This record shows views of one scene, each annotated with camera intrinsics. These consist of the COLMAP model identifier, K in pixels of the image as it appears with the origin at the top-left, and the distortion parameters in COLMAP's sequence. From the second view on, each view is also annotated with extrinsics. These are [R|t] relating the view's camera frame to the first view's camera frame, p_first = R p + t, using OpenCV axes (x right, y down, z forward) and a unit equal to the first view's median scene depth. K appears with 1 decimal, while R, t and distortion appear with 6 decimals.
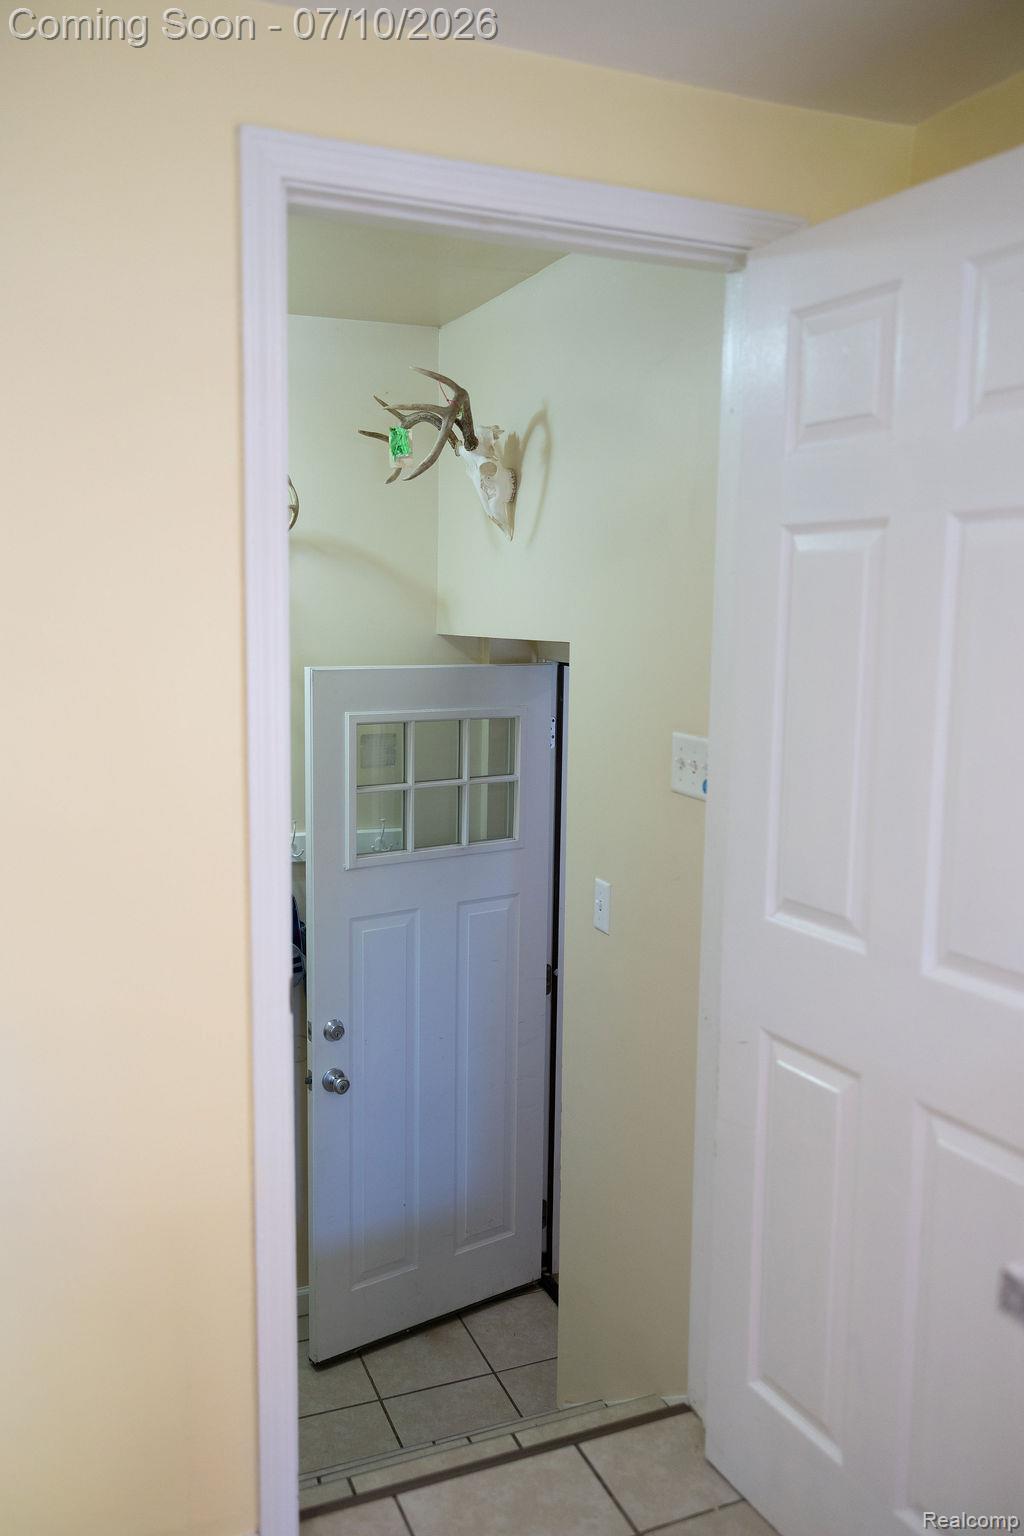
lens RADIAL K [[1237.5, 0, 510.0], [0, 1237.5, 773.1], [0, 0, 1]] dist [0.012169, 0.003983]
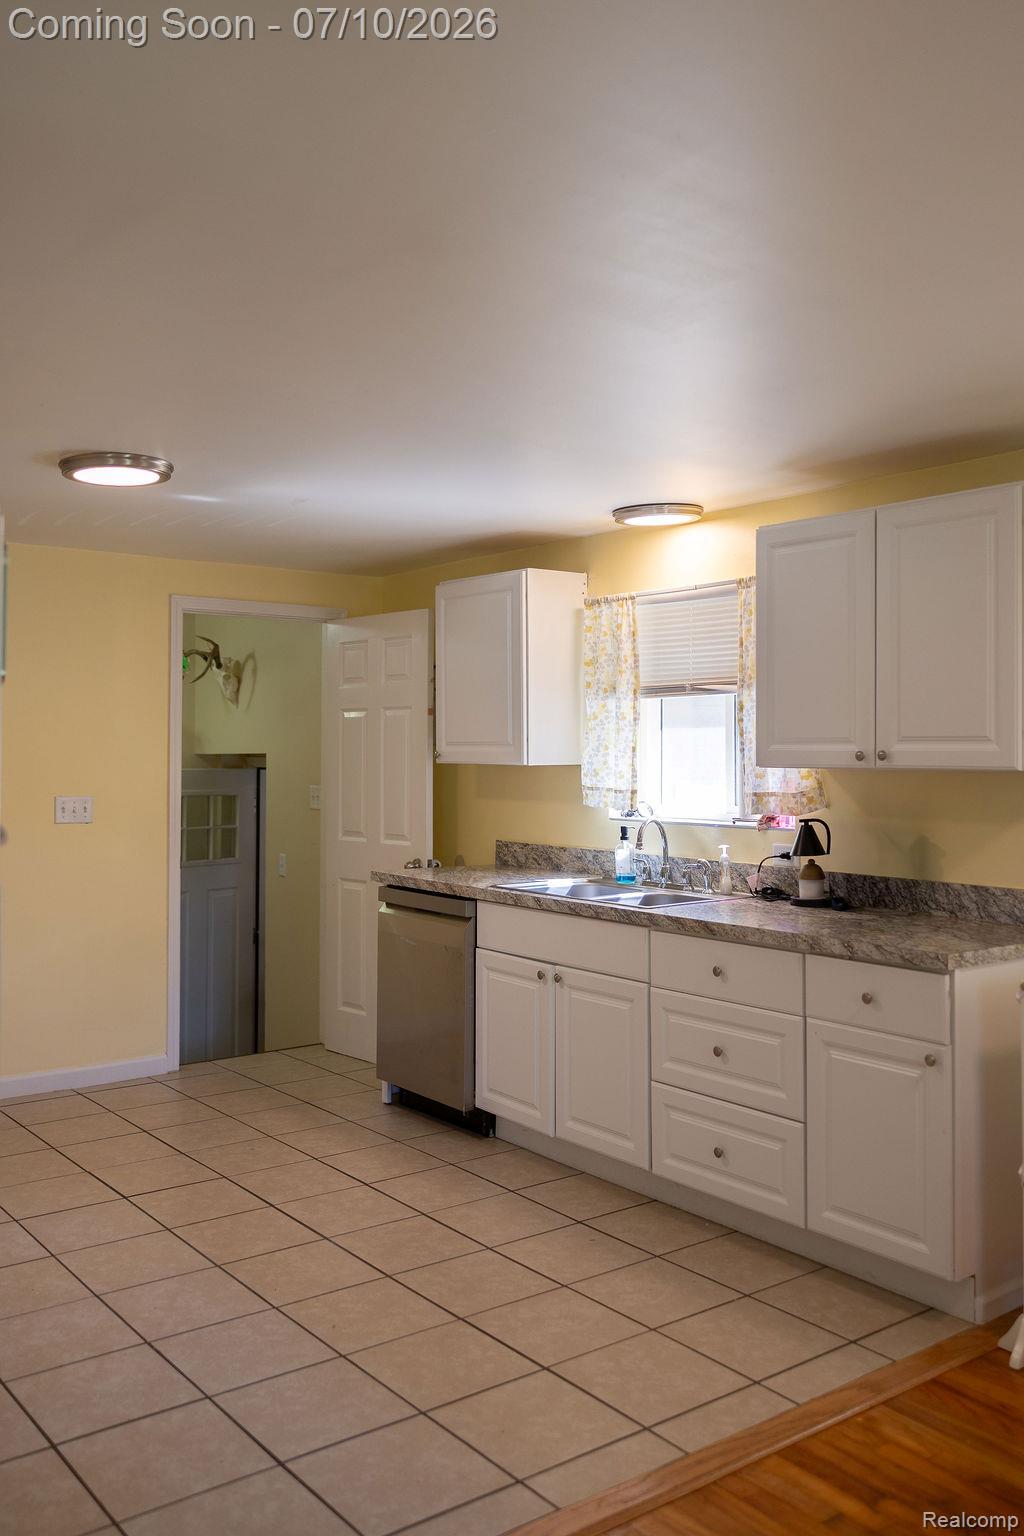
lens RADIAL K [[1327.1, 0, 522.9], [0, 1327.1, 722.7], [0, 0, 1]] dist [0.017890, -0.004952]
pose [[0.966316, -0.006121, 0.257284, -0.113133], [0.045571, 0.987989, -0.147650, 0.202597], [-0.253290, 0.154402, 0.954989, -1.339492]]
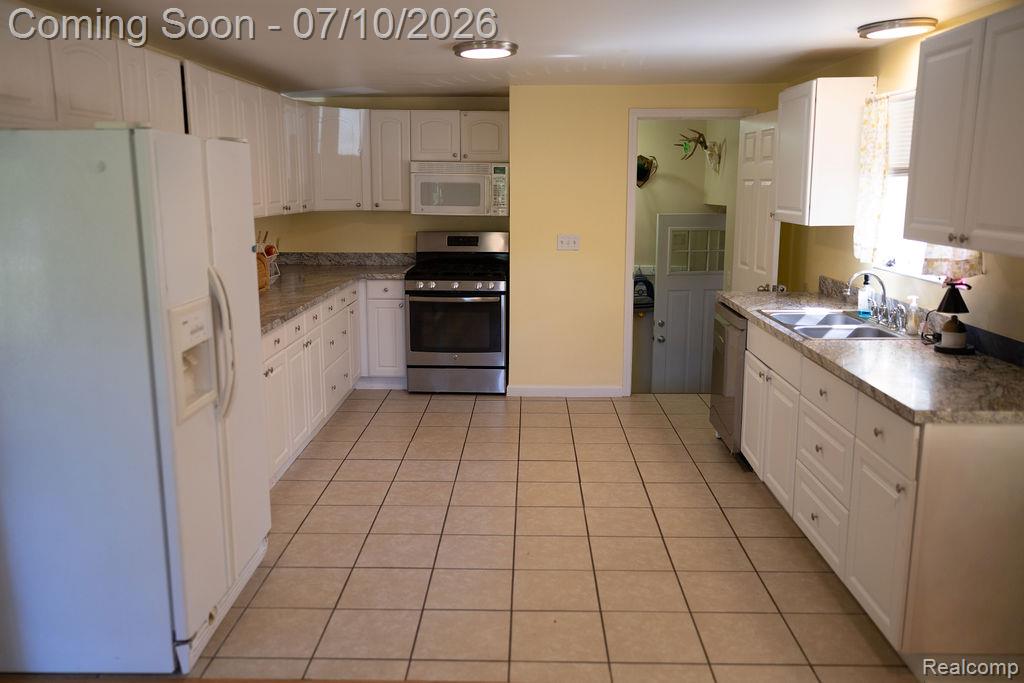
lens RADIAL K [[825.0, 0, 512.6], [0, 825.0, 344.1], [0, 0, 1]] dist [0.012169, 0.003983]
pose [[0.913643, 0.061371, -0.401858, 0.417272], [-0.038687, 0.997178, 0.064331, 0.145277], [0.404672, -0.043229, 0.913440, -1.284275]]
